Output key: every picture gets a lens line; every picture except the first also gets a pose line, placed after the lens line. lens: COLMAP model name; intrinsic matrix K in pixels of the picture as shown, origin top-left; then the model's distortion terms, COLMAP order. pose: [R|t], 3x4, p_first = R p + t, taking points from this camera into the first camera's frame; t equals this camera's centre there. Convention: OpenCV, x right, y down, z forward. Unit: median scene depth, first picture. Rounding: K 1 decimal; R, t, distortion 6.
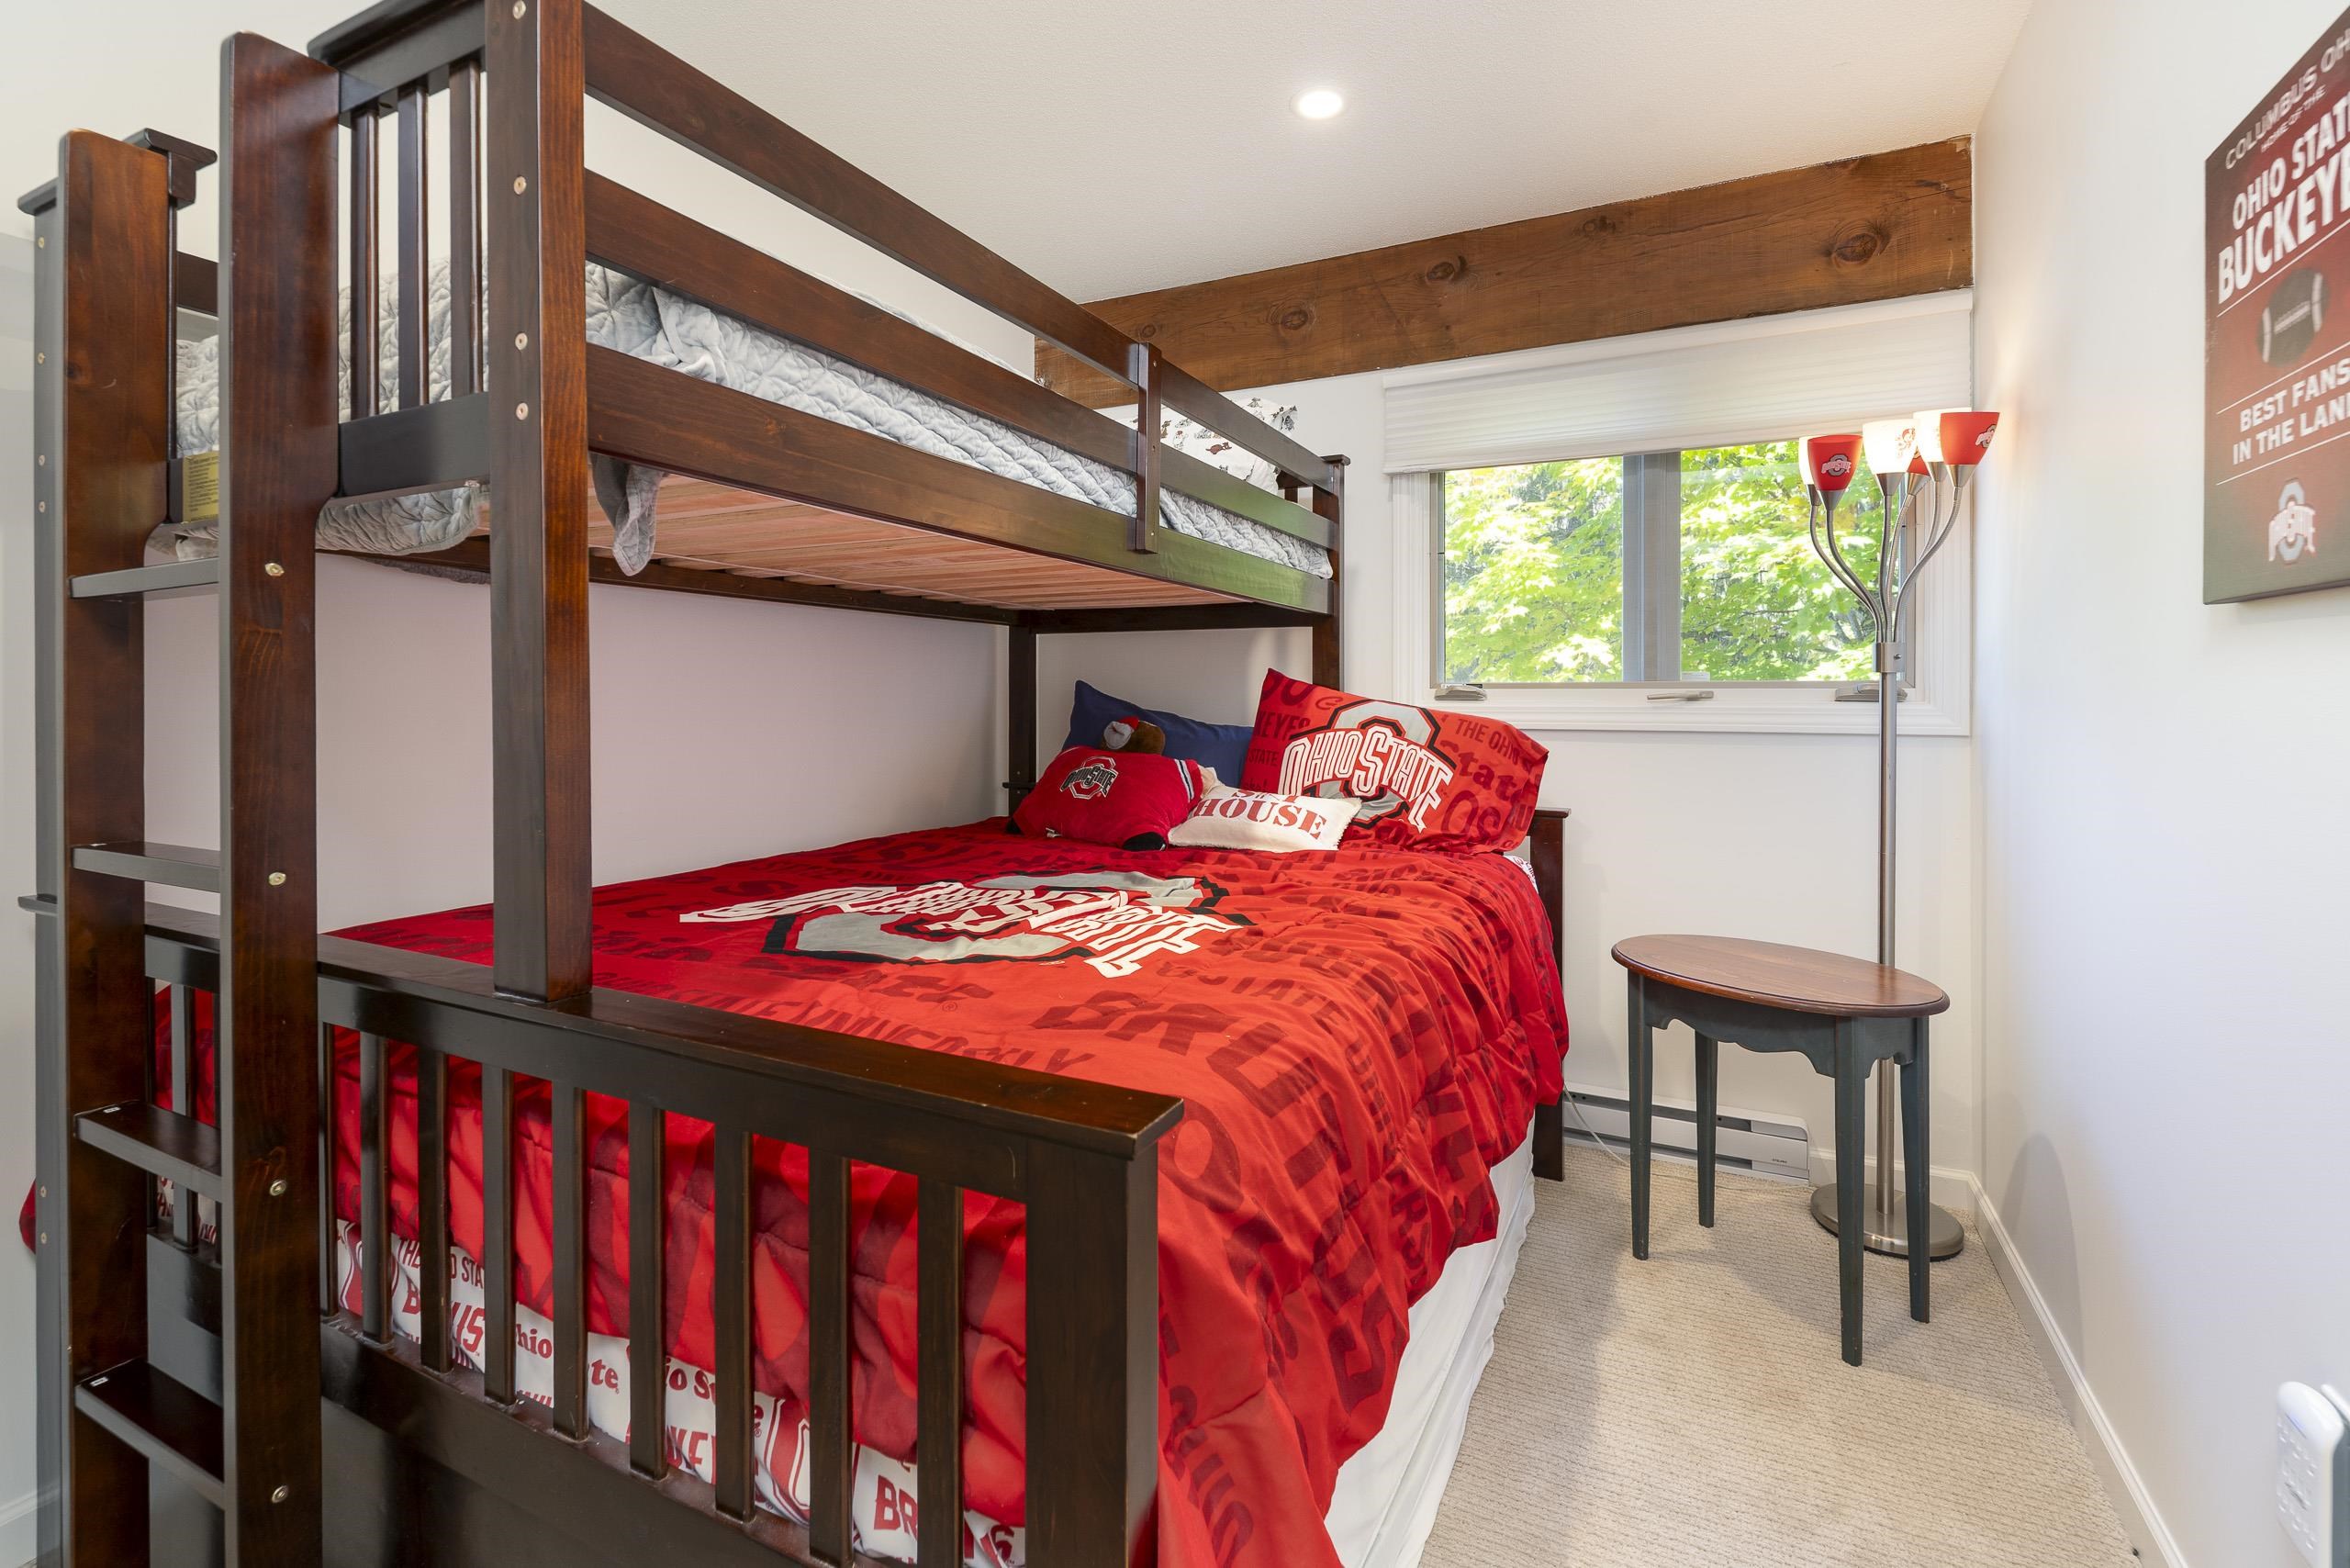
lens RADIAL K [[1014.0, 0, 1179.1], [0, 1014.0, 696.3], [0, 0, 1]] dist [-0.001103, -0.011425]
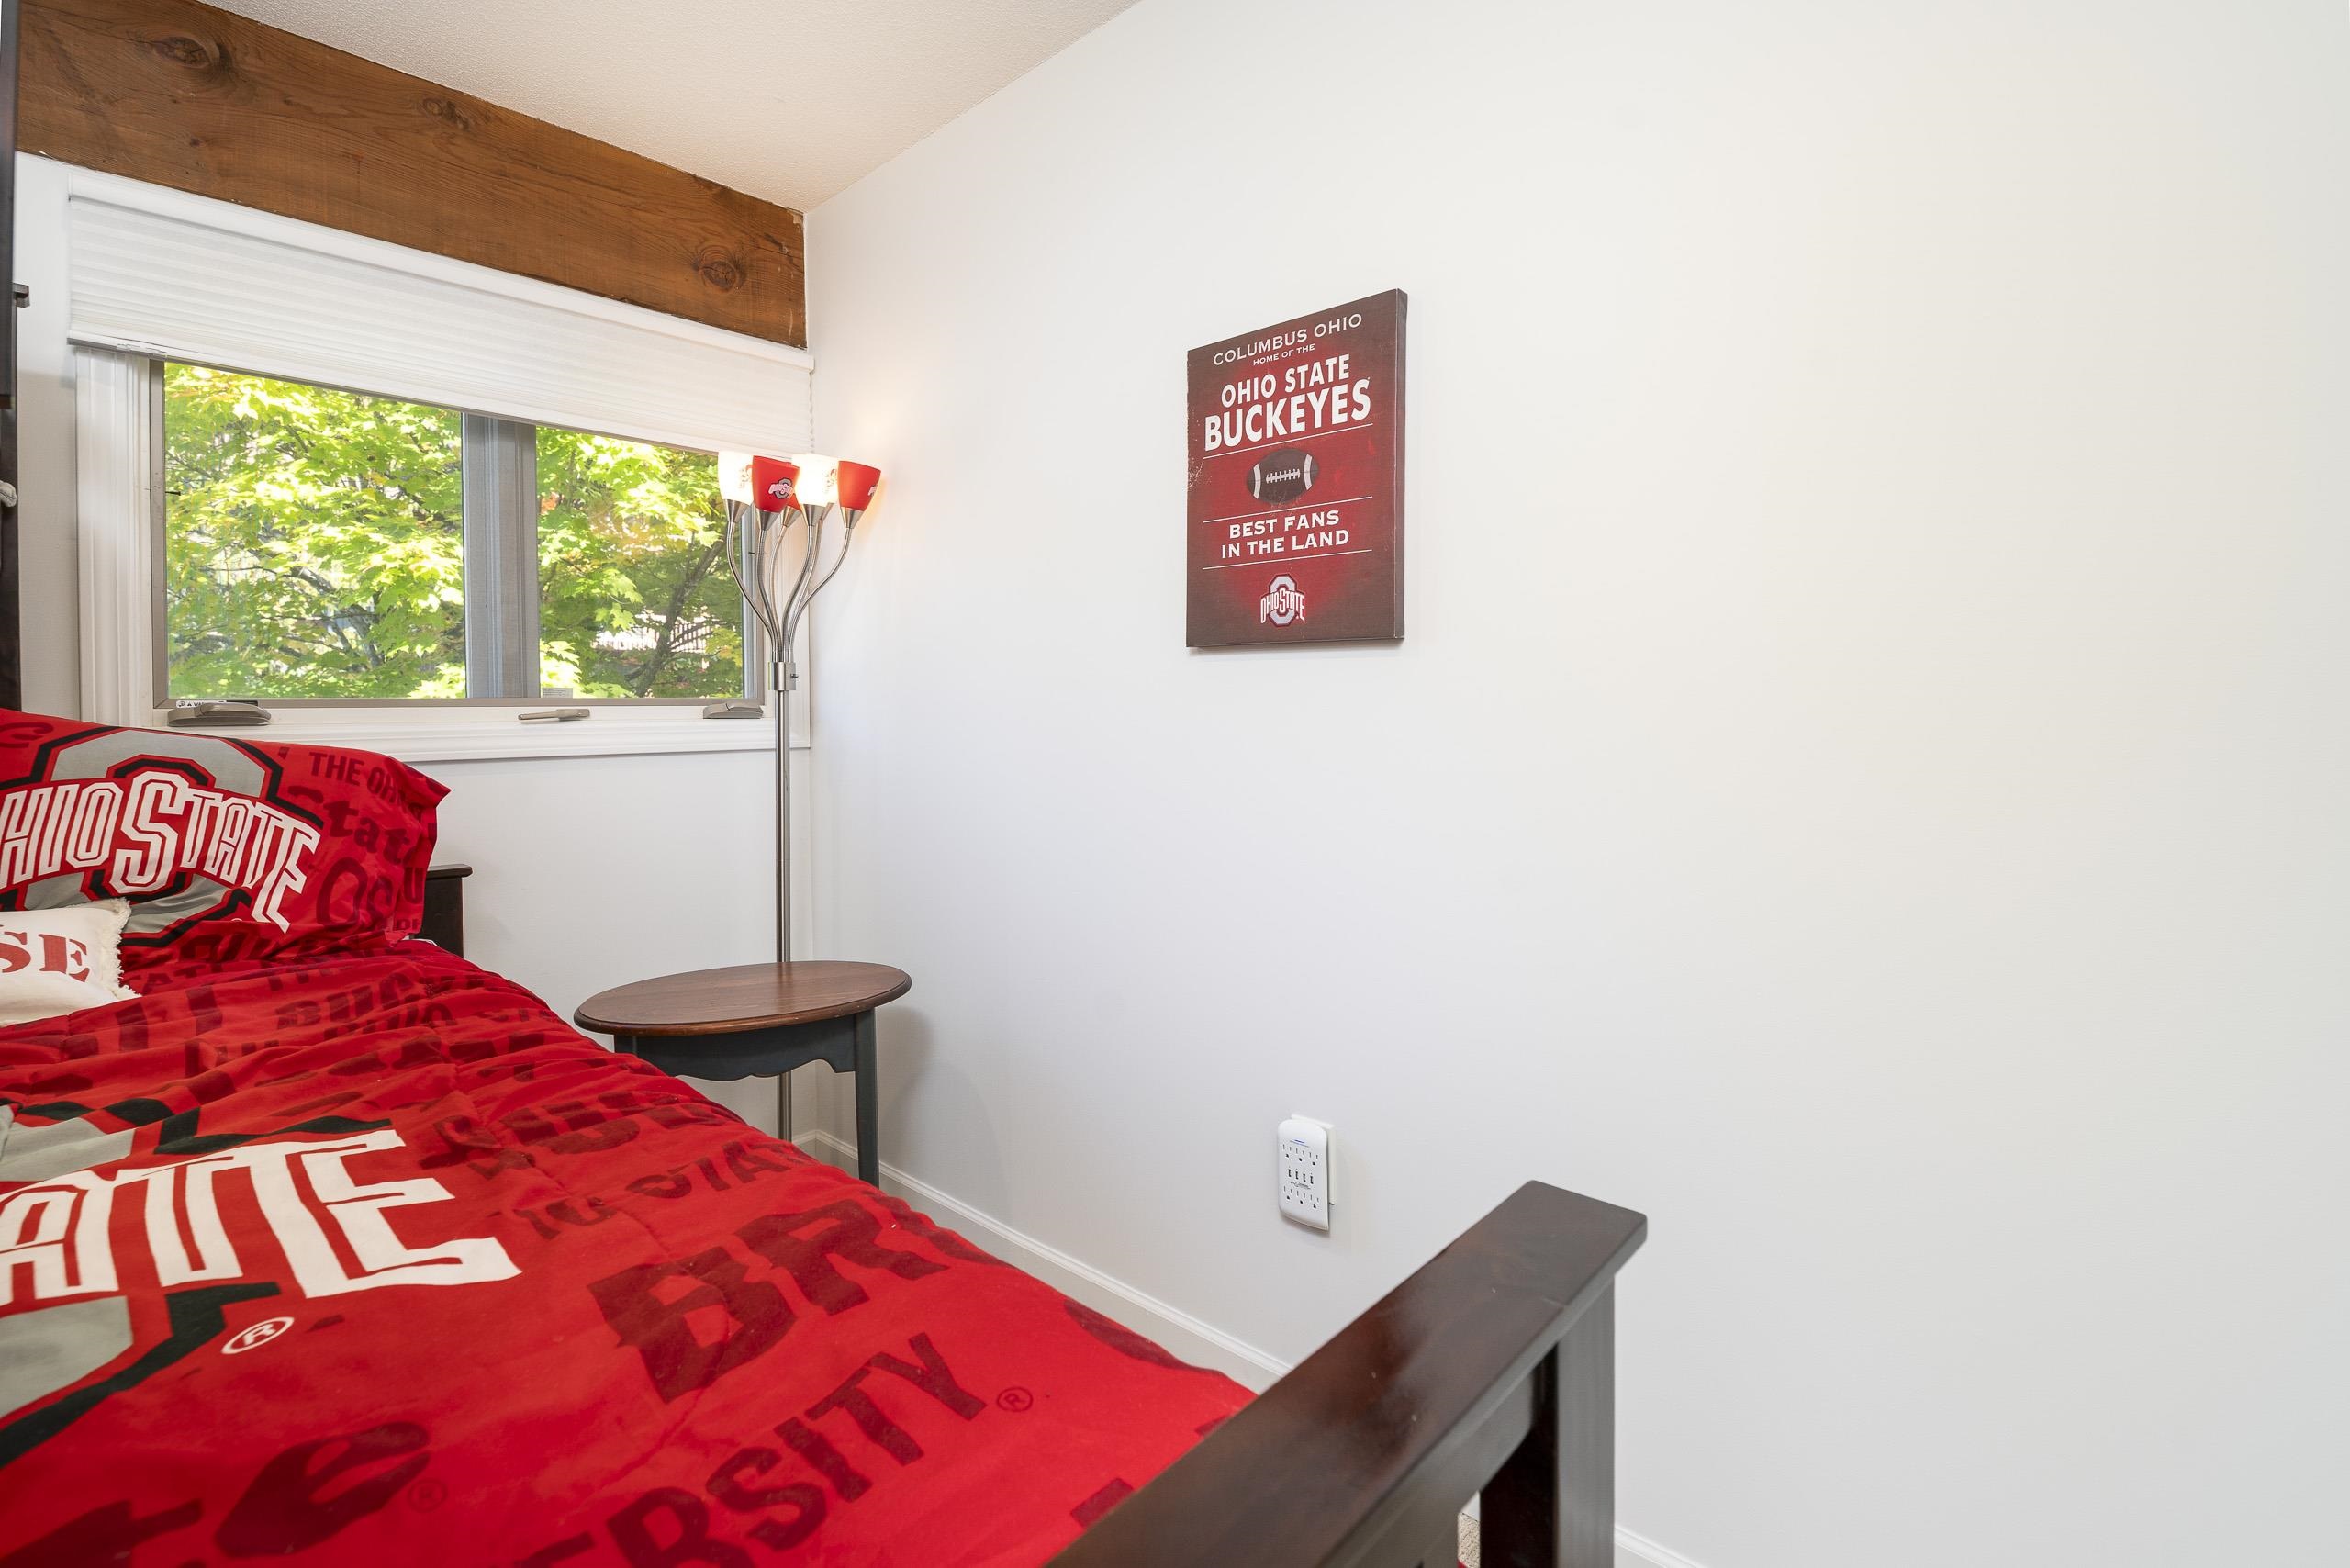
lens RADIAL K [[1060.3, 0, 1177.0], [0, 1060.3, 725.8], [0, 0, 1]] dist [-0.000214, -0.016223]
pose [[0.257522, -0.018534, 0.966095, -0.249315], [0.012709, 0.999795, 0.015793, 0.001114], [-0.966189, 0.008212, 0.257704, 0.283091]]
